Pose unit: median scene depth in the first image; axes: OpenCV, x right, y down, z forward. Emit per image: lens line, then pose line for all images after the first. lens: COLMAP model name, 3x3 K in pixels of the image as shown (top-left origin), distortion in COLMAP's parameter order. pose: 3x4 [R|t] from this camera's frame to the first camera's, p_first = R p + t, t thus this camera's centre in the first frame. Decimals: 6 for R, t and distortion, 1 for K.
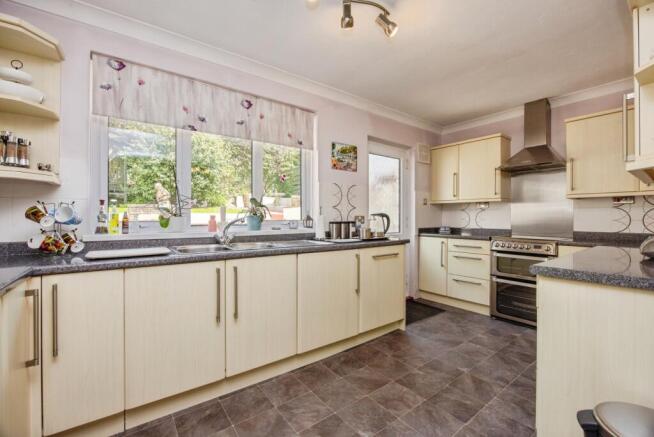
lens RADIAL K [[281.4, 0, 327.0], [0, 281.4, 218.5], [0, 0, 1]] dist [-0.001099, -0.000001]
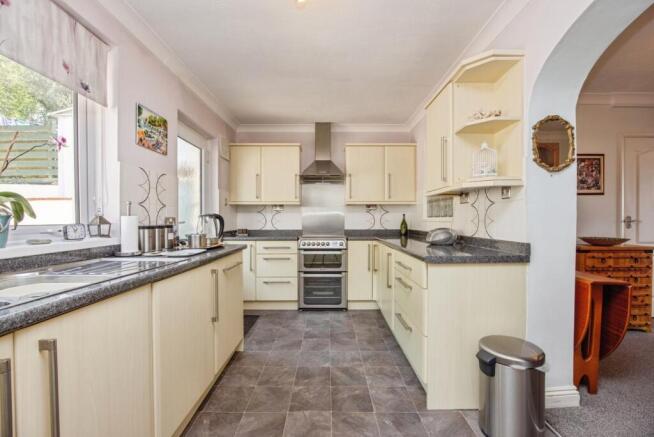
lens RADIAL K [[285.7, 0, 330.1], [0, 285.7, 222.3], [0, 0, 1]] dist [-0.001528, 0.000018]
pose [[0.605906, -0.011193, 0.795458, -0.235237], [0.007922, 0.999936, 0.008036, 0.000830], [-0.795497, 0.001432, 0.605956, 0.242943]]
